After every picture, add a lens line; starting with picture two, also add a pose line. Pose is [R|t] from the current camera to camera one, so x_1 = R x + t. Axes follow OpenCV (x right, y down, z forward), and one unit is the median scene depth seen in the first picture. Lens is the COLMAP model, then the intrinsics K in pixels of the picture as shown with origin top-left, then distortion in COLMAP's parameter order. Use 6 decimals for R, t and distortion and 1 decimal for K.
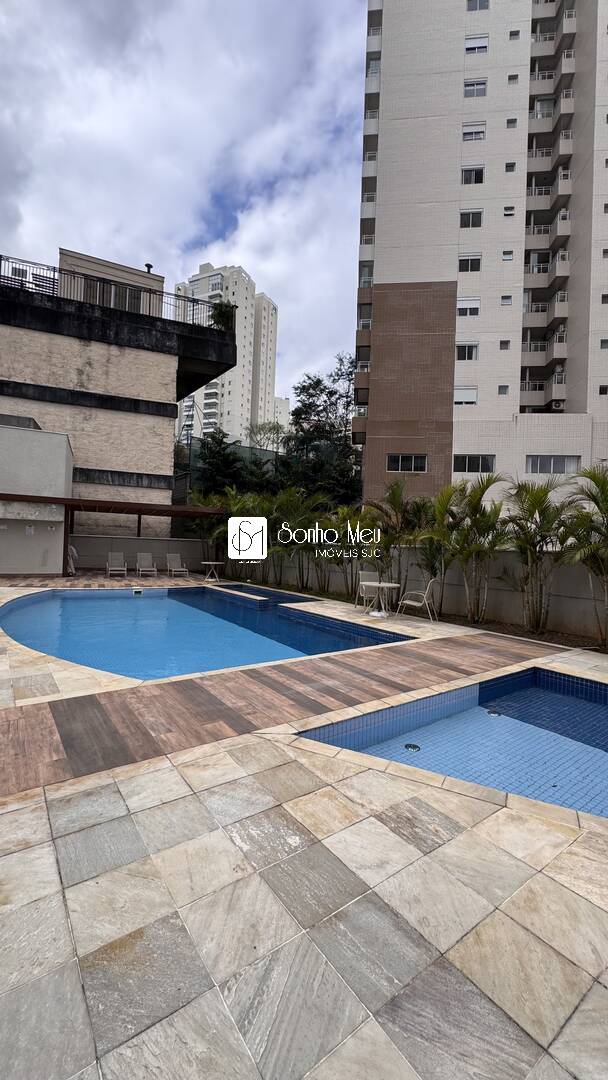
lens RADIAL K [[432.3, 0, 302.7], [0, 432.3, 540.2], [0, 0, 1]] dist [-0.001492, -0.000705]
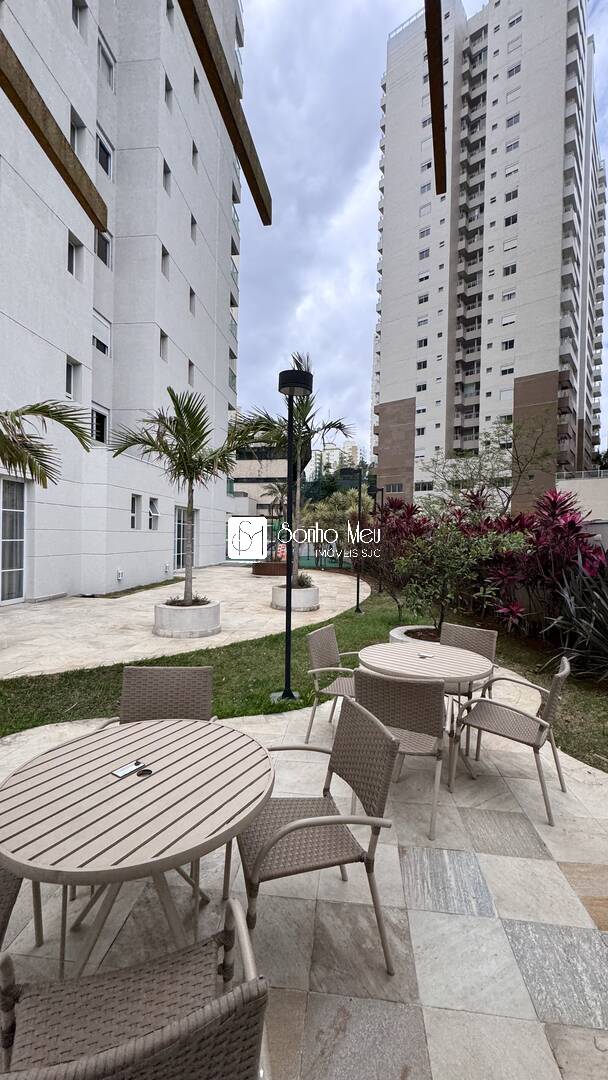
lens RADIAL K [[432.3, 0, 302.1], [0, 432.3, 542.9], [0, 0, 1]] dist [-0.001492, -0.000705]
pose [[0.842361, -0.013047, -0.538755, 0.993386], [0.013250, 0.999906, -0.003496, 0.085578], [0.538750, -0.004194, 0.842455, -1.000578]]
